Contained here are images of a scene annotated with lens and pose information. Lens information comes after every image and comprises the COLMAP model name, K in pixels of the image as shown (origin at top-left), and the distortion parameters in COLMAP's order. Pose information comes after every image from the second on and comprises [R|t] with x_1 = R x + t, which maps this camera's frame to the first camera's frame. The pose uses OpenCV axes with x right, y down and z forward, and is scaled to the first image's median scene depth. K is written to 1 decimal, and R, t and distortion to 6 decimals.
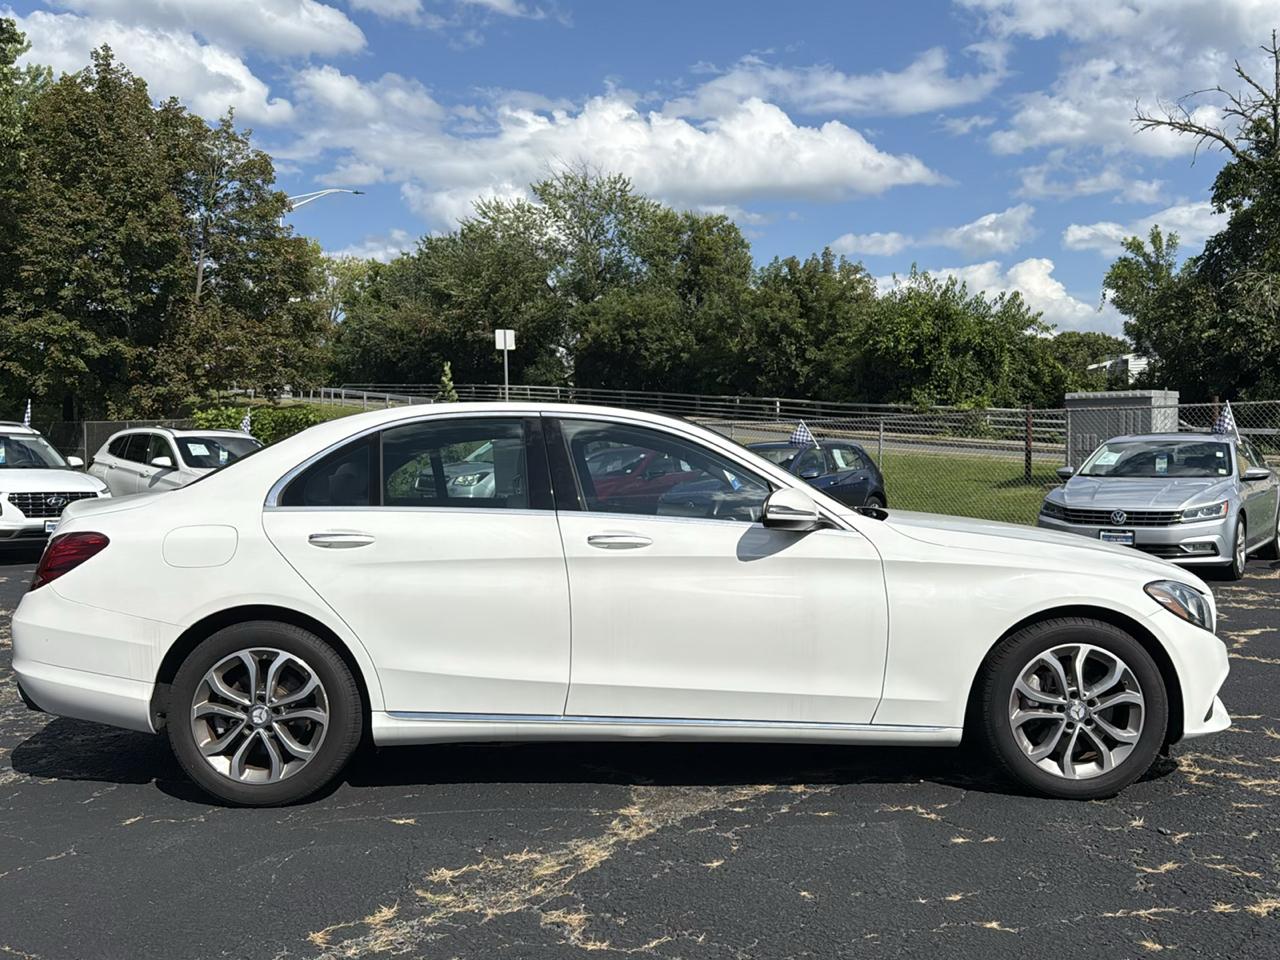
lens RADIAL K [[1125.7, 0, 642.9], [0, 1125.7, 479.7], [0, 0, 1]] dist [0.132598, -0.223214]
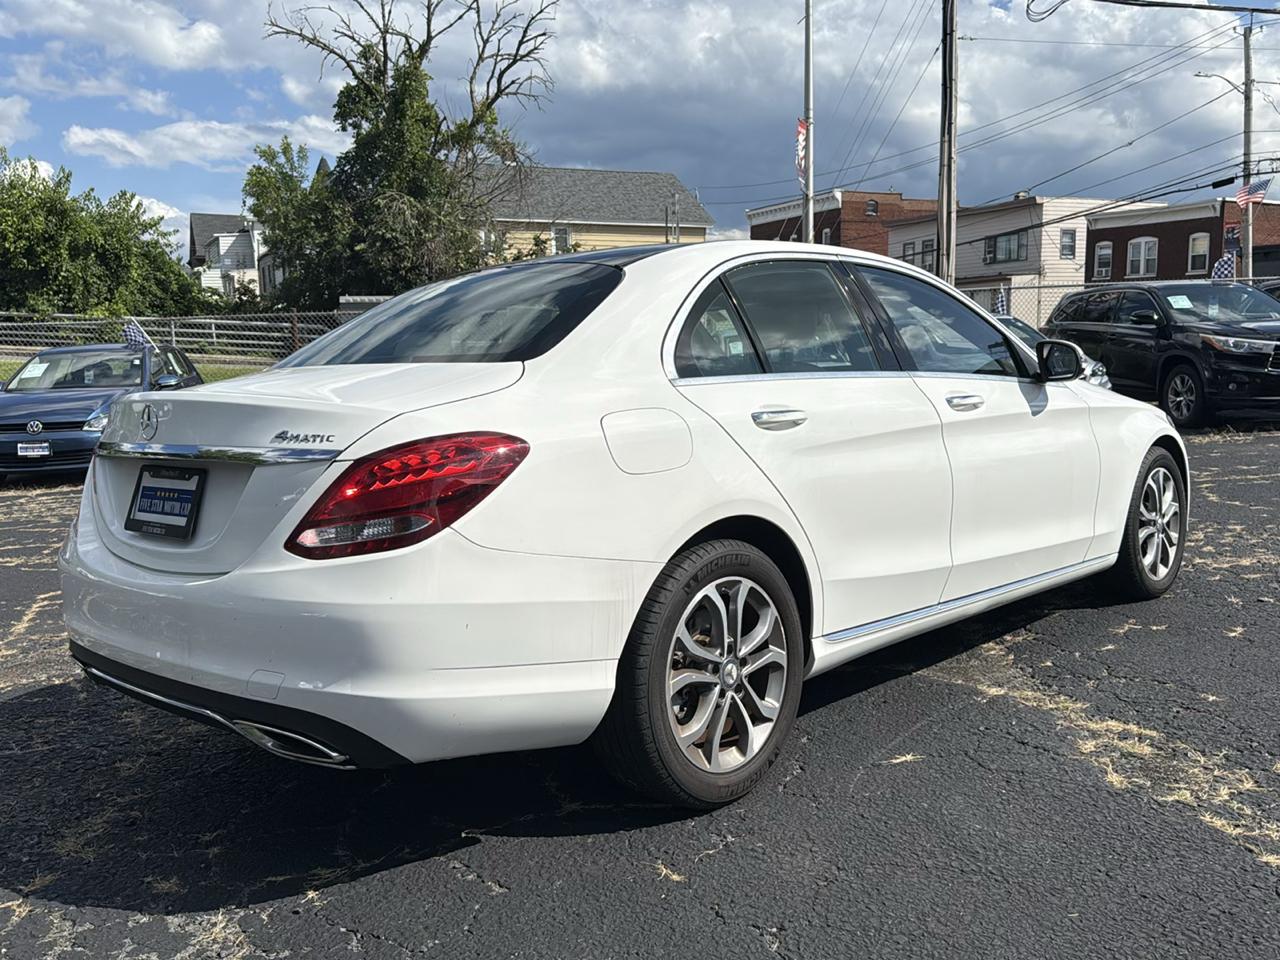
lens RADIAL K [[1126.1, 0, 643.0], [0, 1126.1, 489.5], [0, 0, 1]] dist [0.152669, -0.303909]
pose [[0.692599, -0.101921, 0.714086, -0.078315], [0.043927, 0.994089, 0.099281, 0.002093], [-0.719984, -0.037394, 0.692982, 0.051220]]
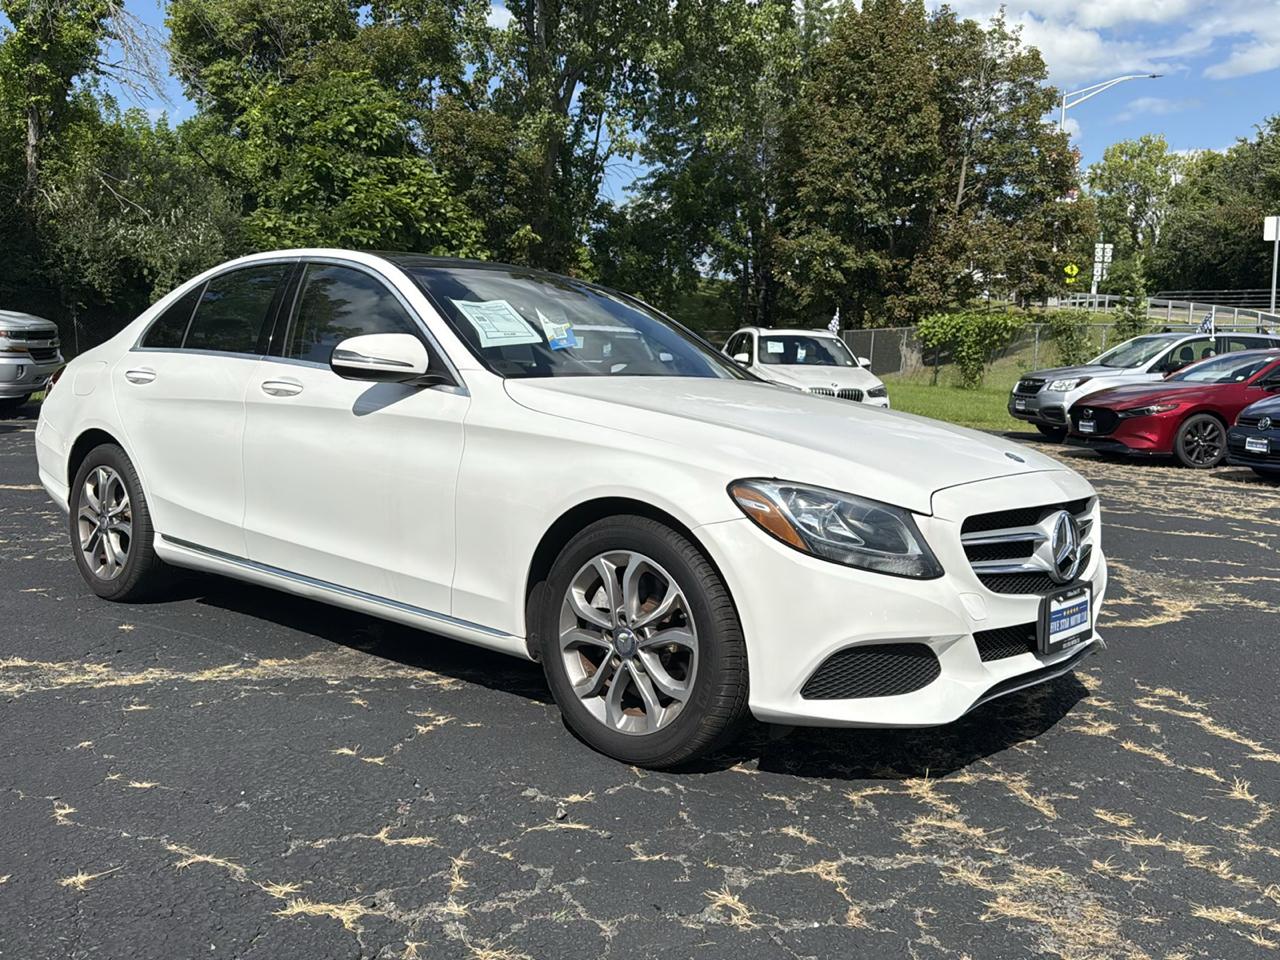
lens RADIAL K [[1126.1, 0, 643.0], [0, 1126.1, 489.5], [0, 0, 1]] dist [0.152669, -0.303909]
pose [[0.753244, 0.092863, -0.651153, 0.078046], [-0.039299, 0.994569, 0.096378, 0.003225], [0.656566, -0.047007, 0.752802, 0.043052]]
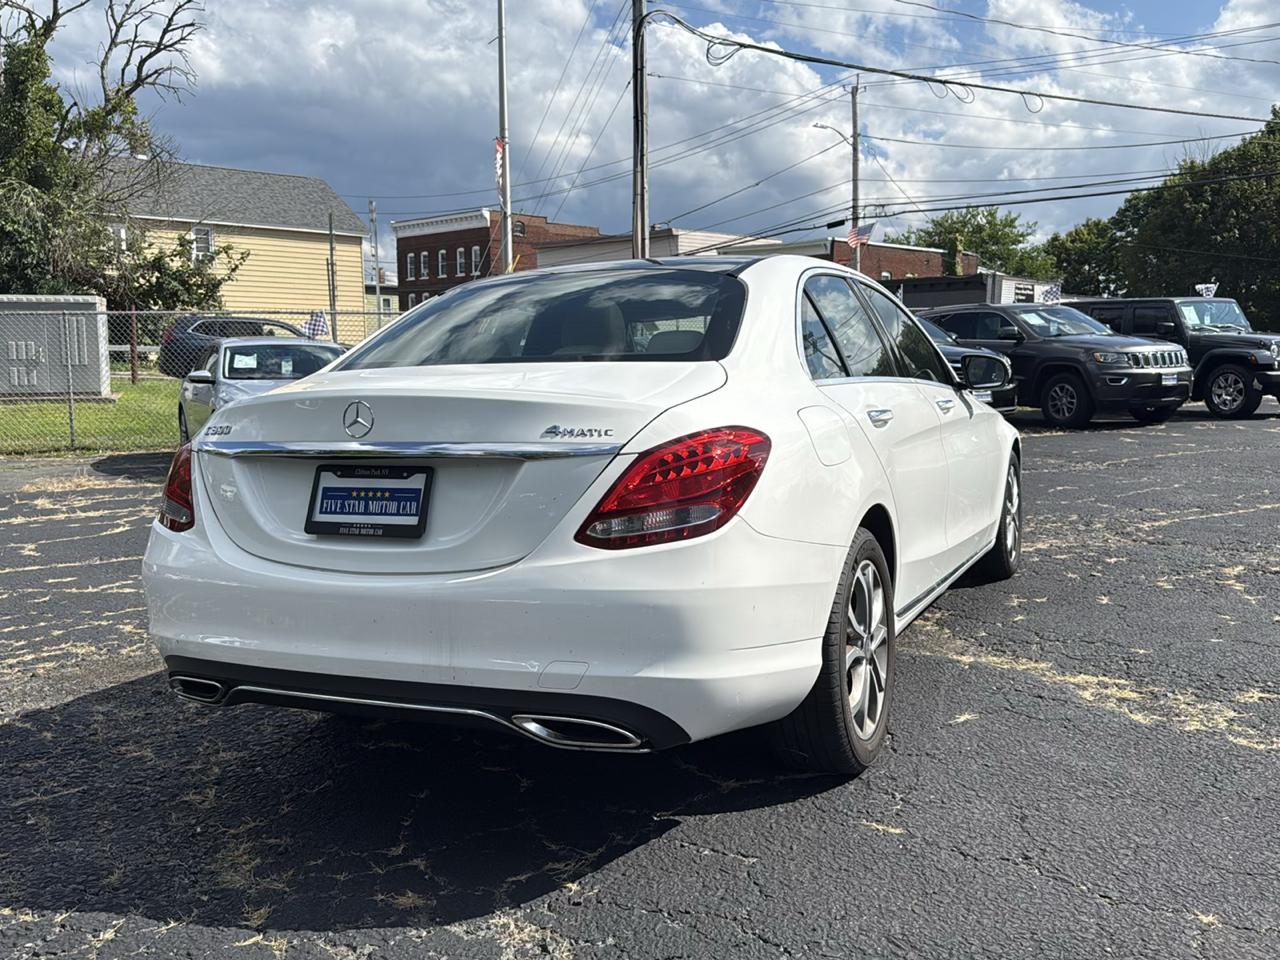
lens RADIAL K [[1128.8, 0, 643.8], [0, 1128.8, 480.1], [0, 0, 1]] dist [0.120556, -0.209964]
pose [[0.431263, -0.095400, 0.897168, -0.098577], [0.033567, 0.995402, 0.089710, 0.001820], [-0.901602, -0.008574, 0.432482, 0.073804]]
